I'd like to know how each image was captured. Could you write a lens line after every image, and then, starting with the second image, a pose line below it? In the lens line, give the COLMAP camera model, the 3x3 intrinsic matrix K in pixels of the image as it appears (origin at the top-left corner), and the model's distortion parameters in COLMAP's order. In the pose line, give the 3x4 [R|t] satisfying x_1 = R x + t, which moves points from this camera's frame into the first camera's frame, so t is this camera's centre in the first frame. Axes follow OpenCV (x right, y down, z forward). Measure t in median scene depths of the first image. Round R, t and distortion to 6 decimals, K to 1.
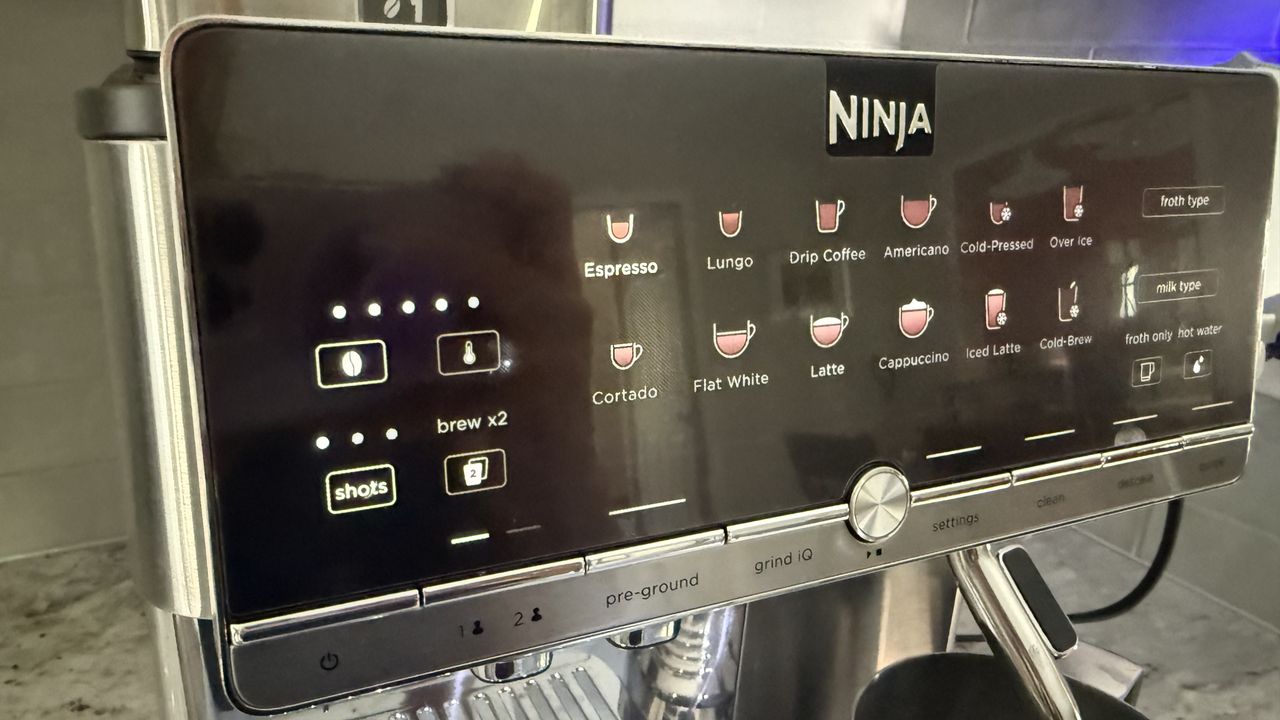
lens RADIAL K [[906.9, 0, 585.3], [0, 906.9, 354.5], [0, 0, 1]] dist [0.002706, -0.002723]
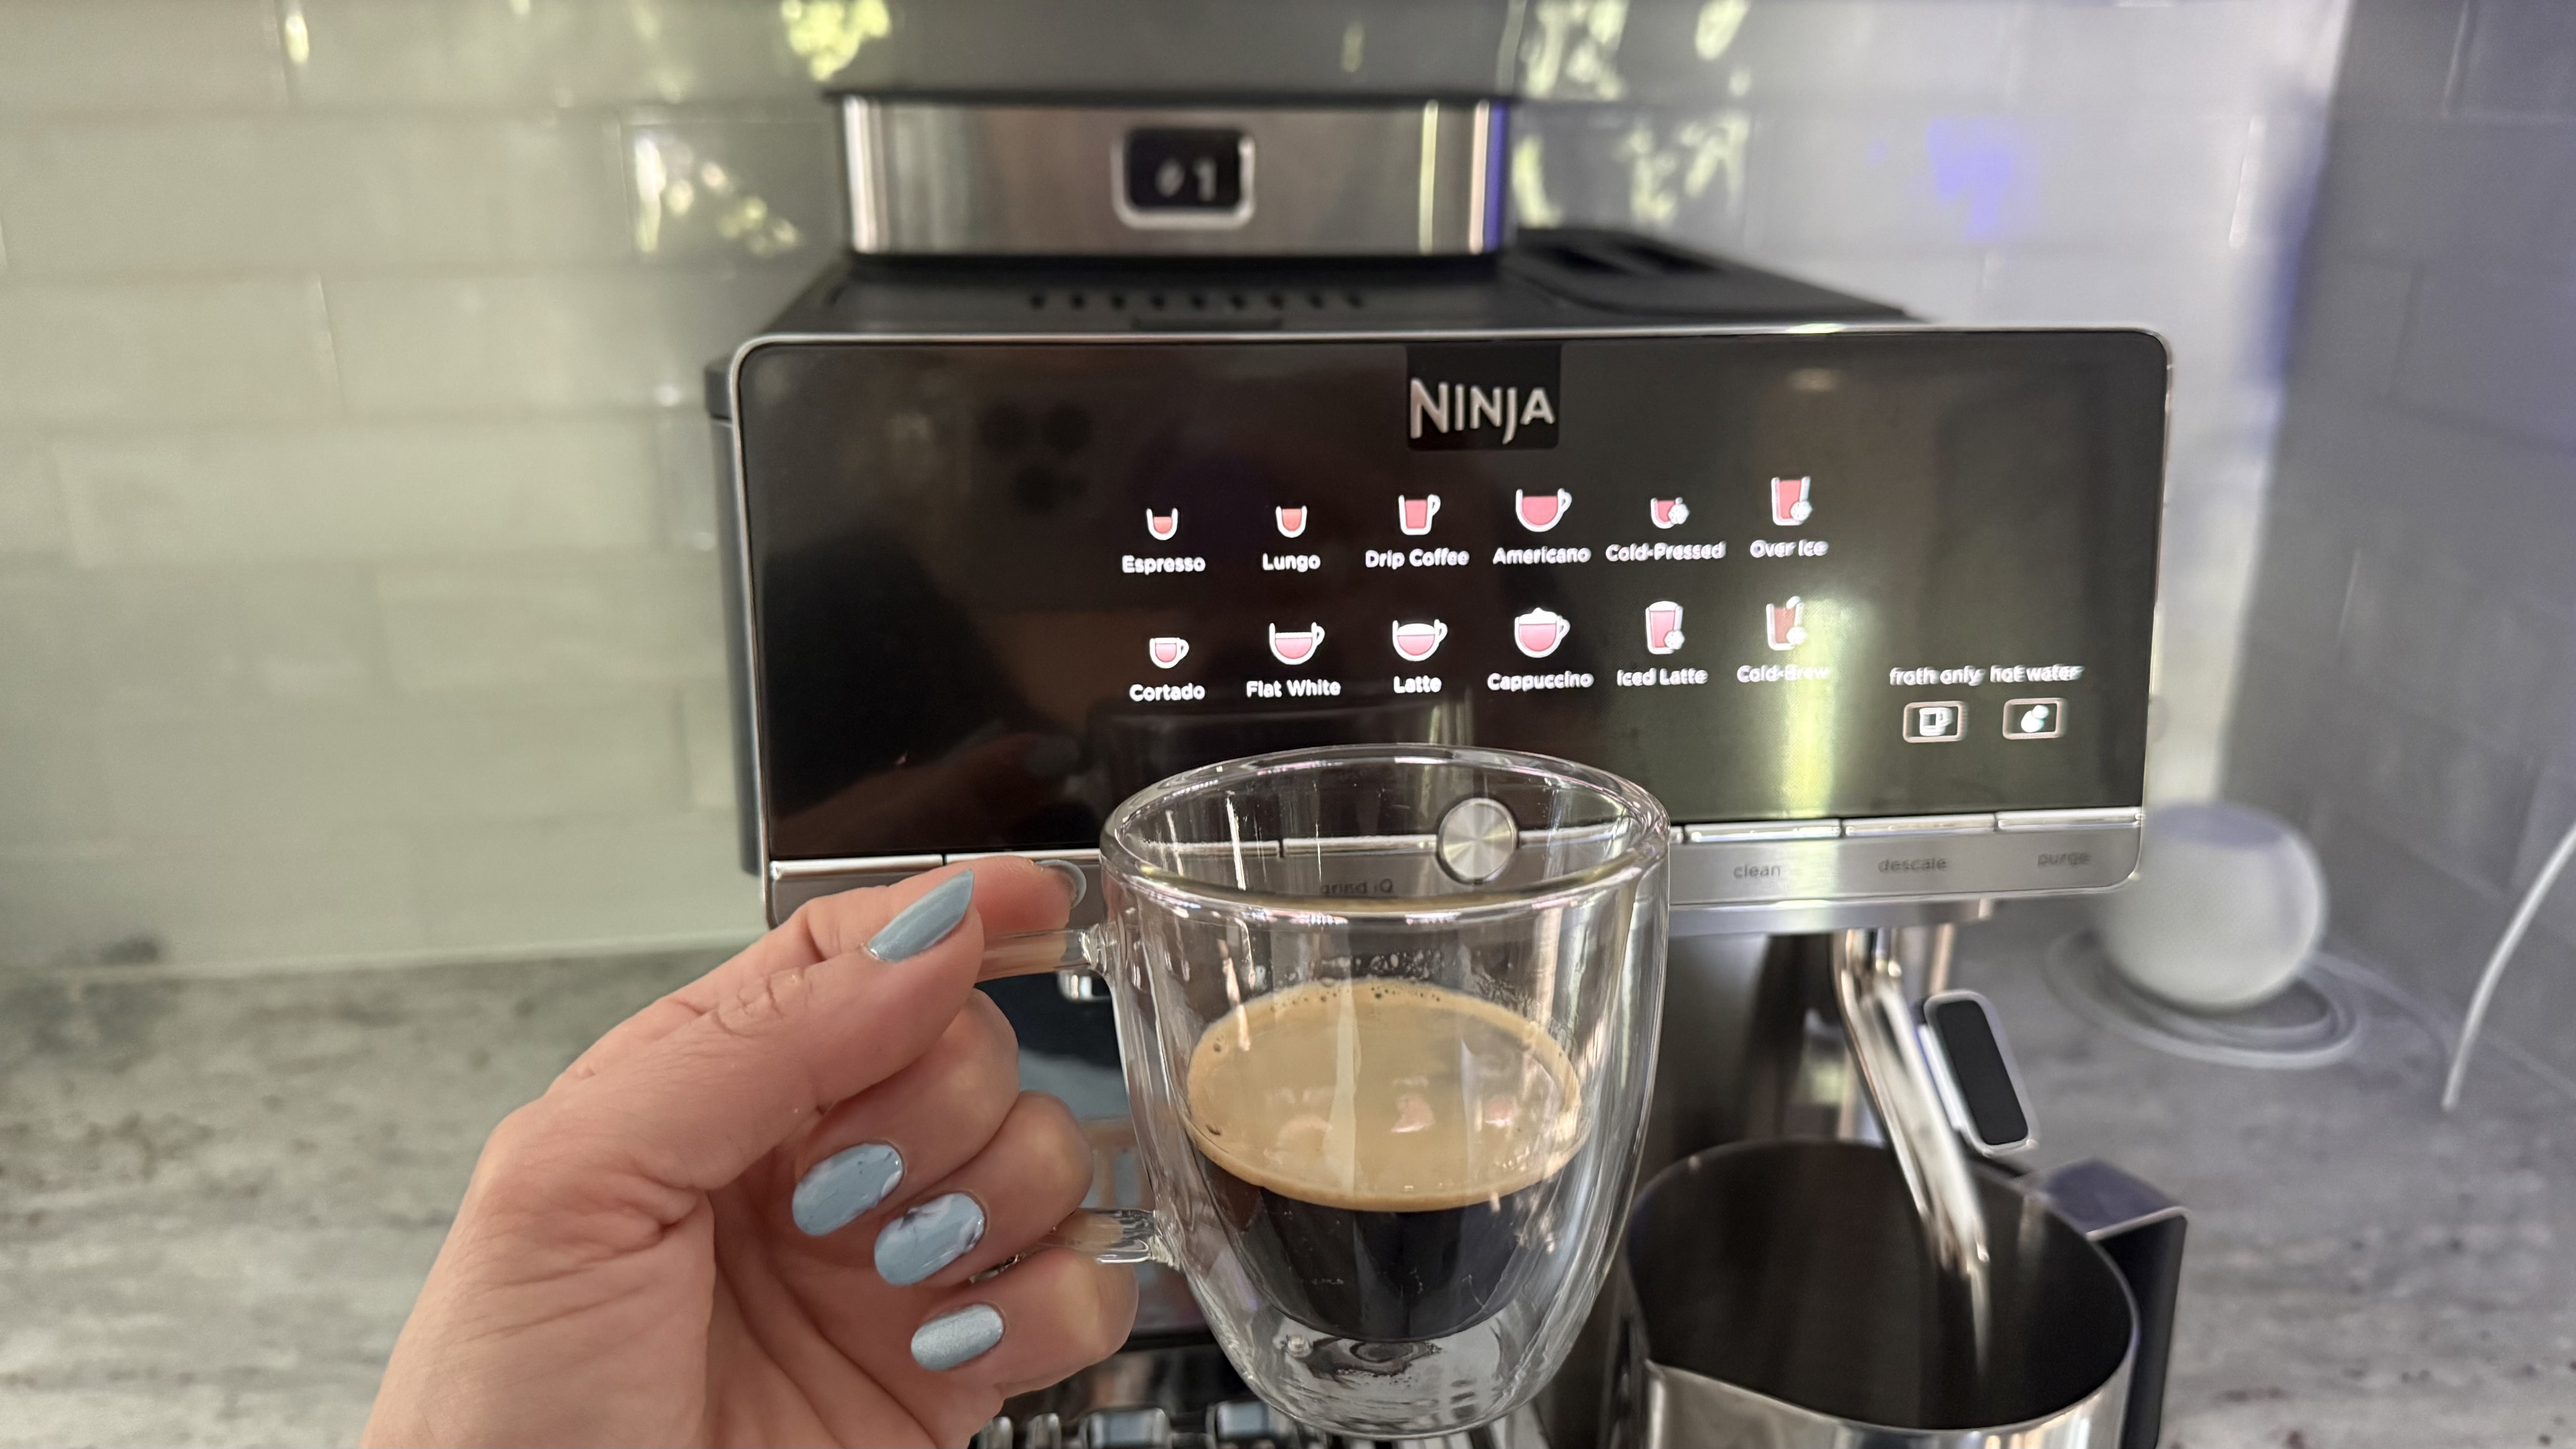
lens RADIAL K [[1958.4, 0, 1288.0], [0, 1958.4, 724.5], [0, 0, 1]] dist [0.064907, -0.110495]
pose [[0.956268, 0.069917, -0.284012, 0.688321], [-0.062387, 0.997421, 0.035484, -0.003721], [0.285761, -0.016213, 0.958164, -0.887500]]
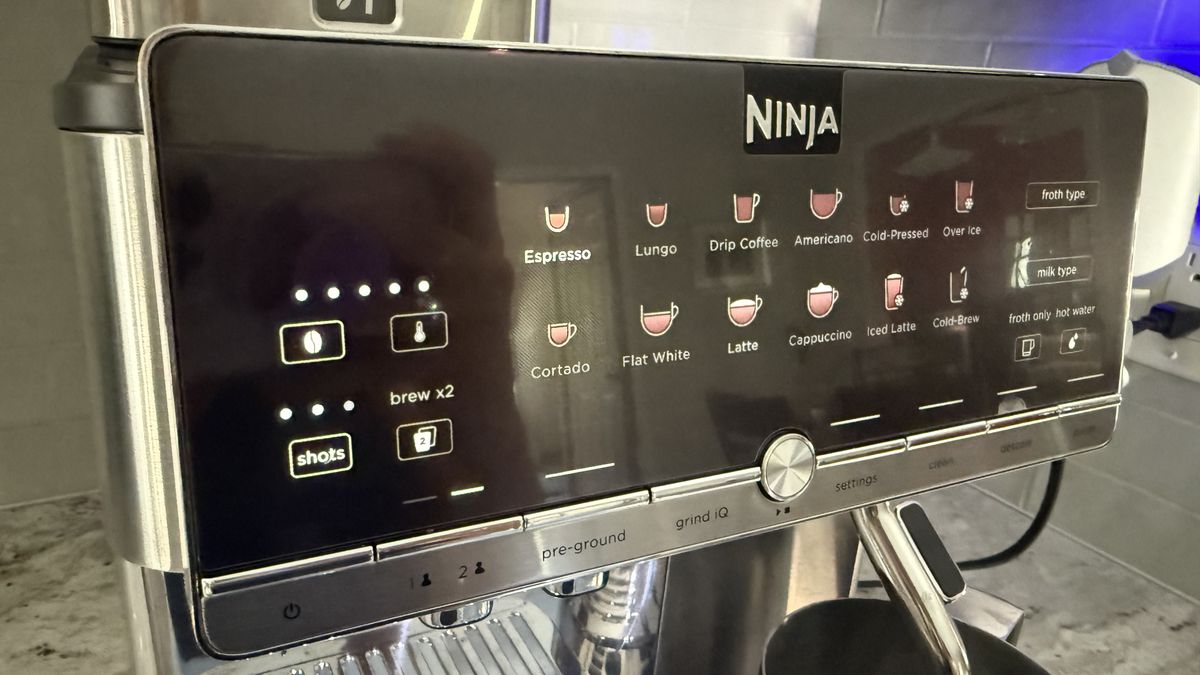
lens RADIAL K [[850.2, 0, 548.7], [0, 850.2, 332.3], [0, 0, 1]] dist [0.002706, -0.002723]
pose [[0.999469, 0.005675, 0.032085, -0.003585], [-0.006190, 0.999853, 0.015960, -0.015377], [-0.031990, -0.016150, 0.999358, -0.030224]]
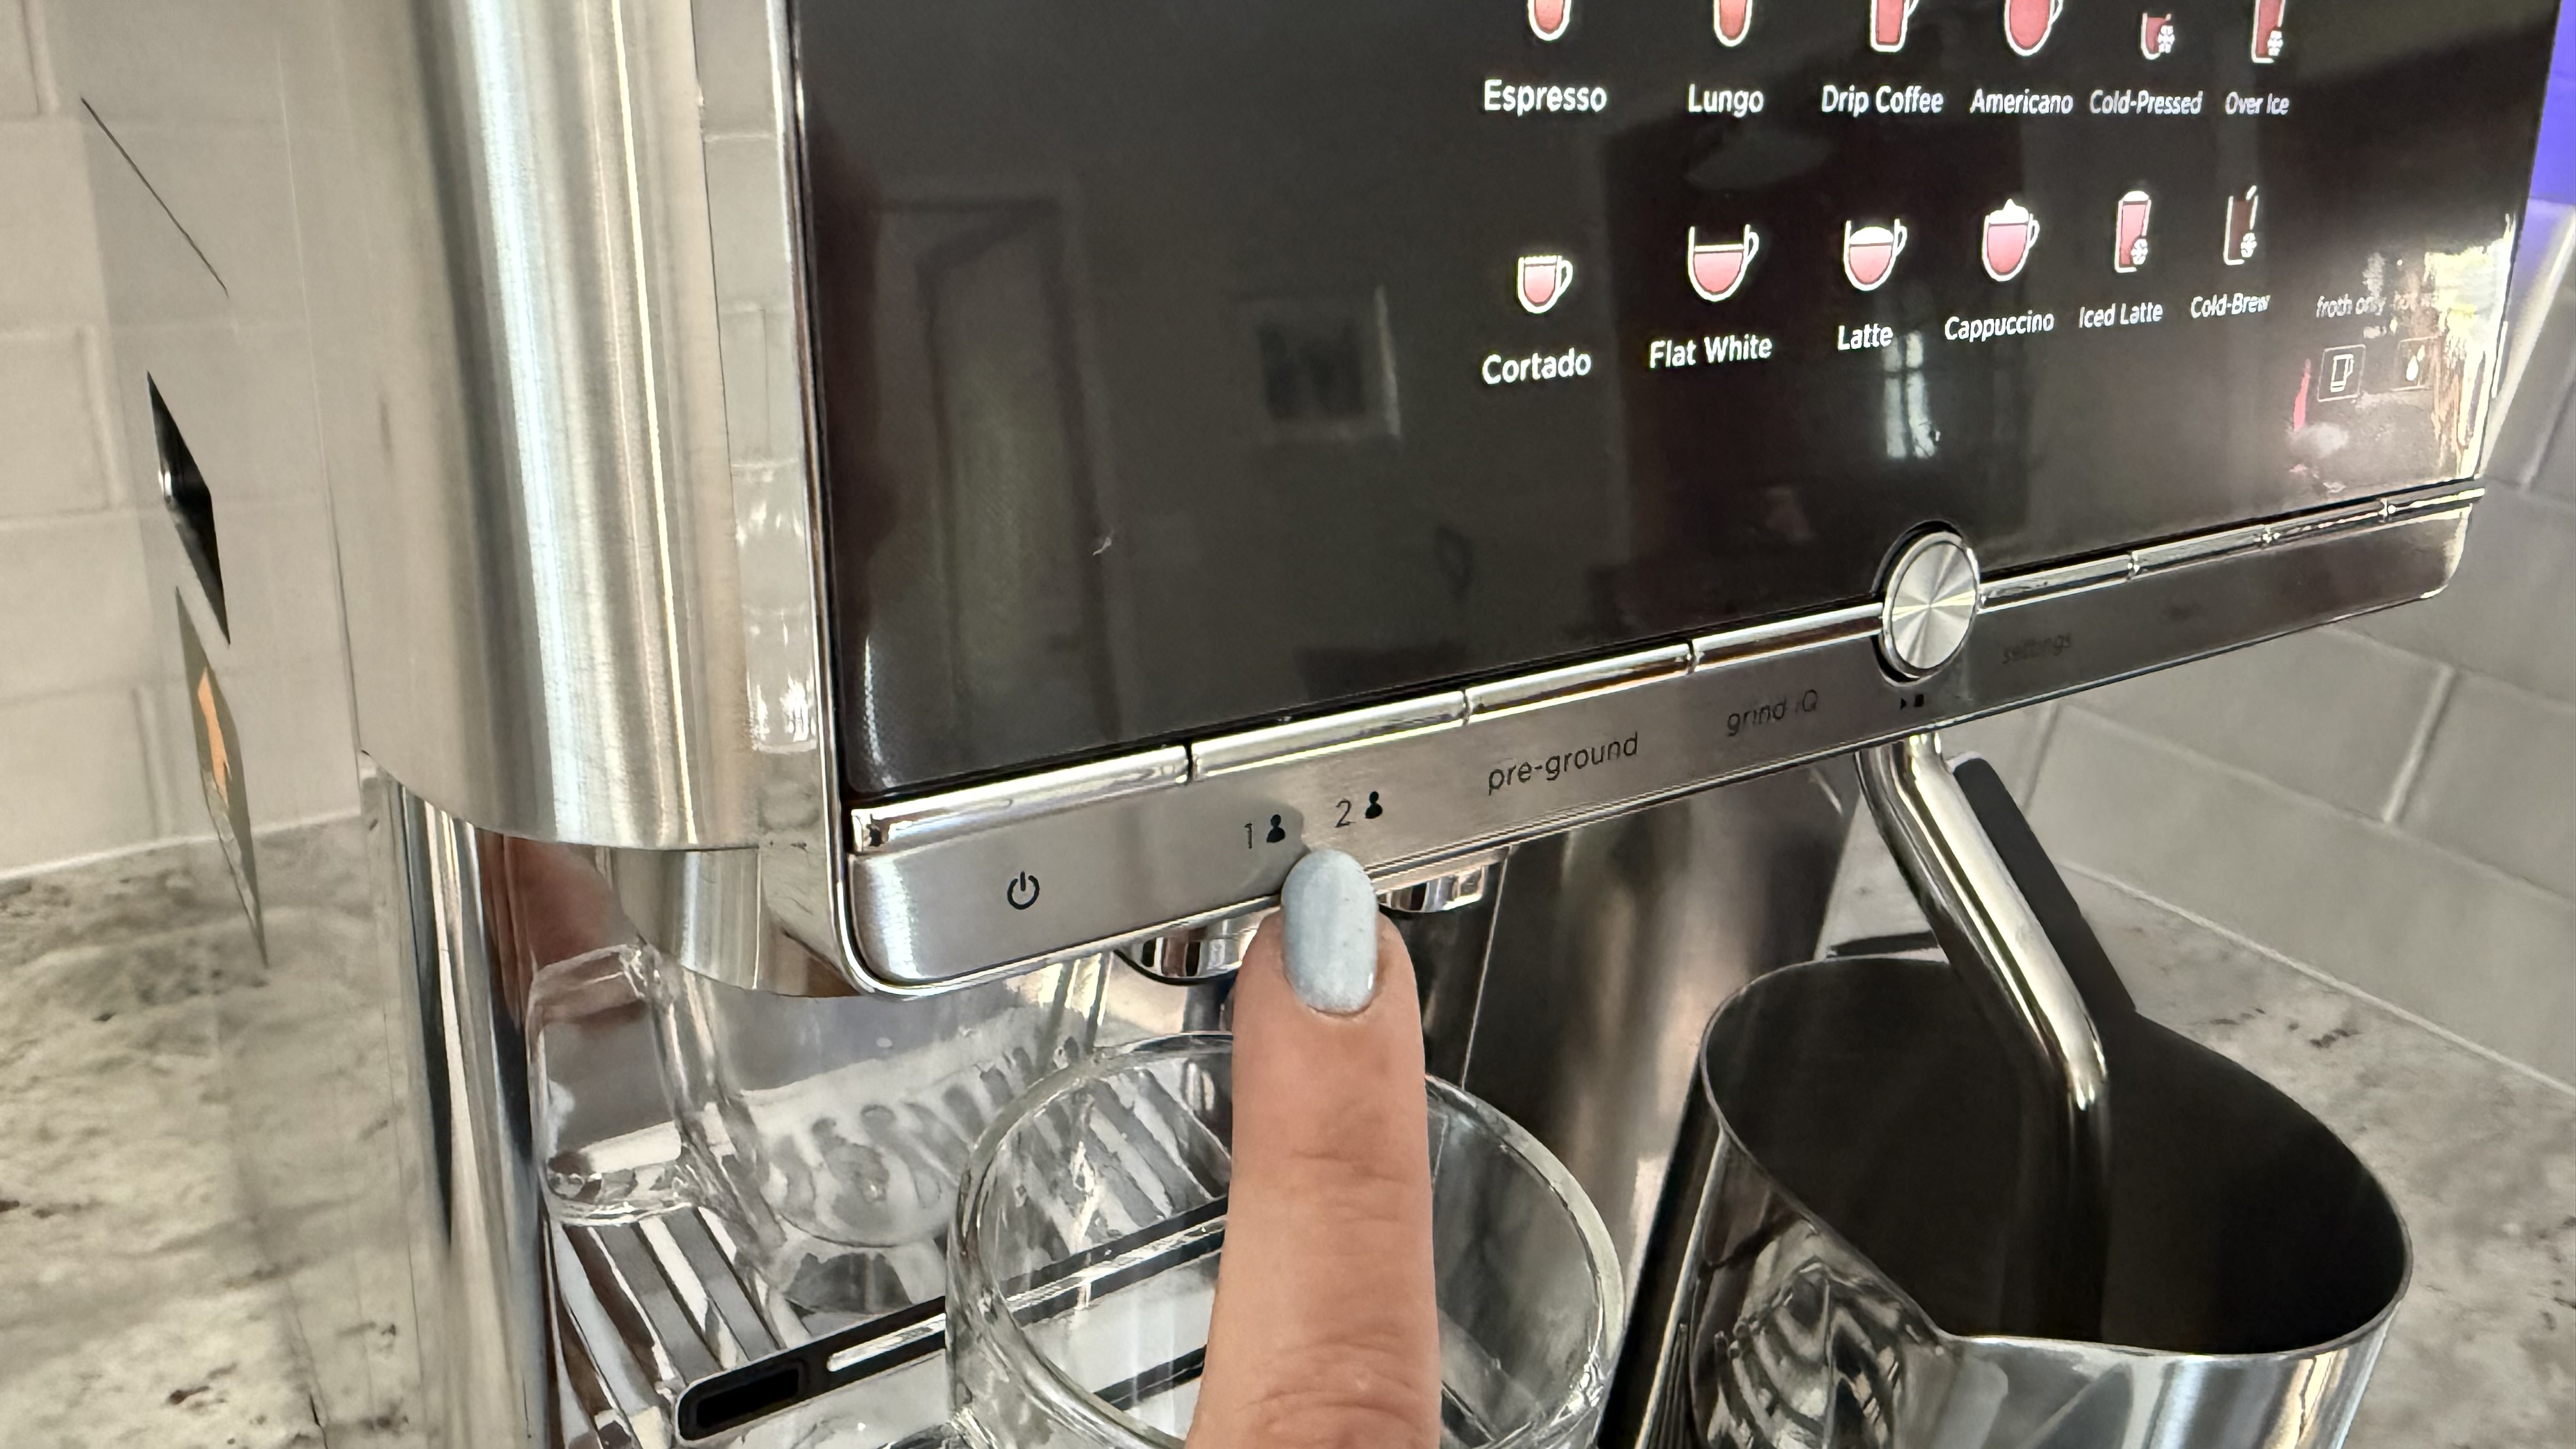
lens RADIAL K [[1816.6, 0, 1109.9], [0, 1816.6, 722.6], [0, 0, 1]] dist [0.005604, 0.003412]
pose [[0.991173, -0.029427, 0.129270, -0.285414], [0.014512, 0.993278, 0.114841, 0.107230], [-0.131780, -0.111951, 0.984937, 0.027358]]
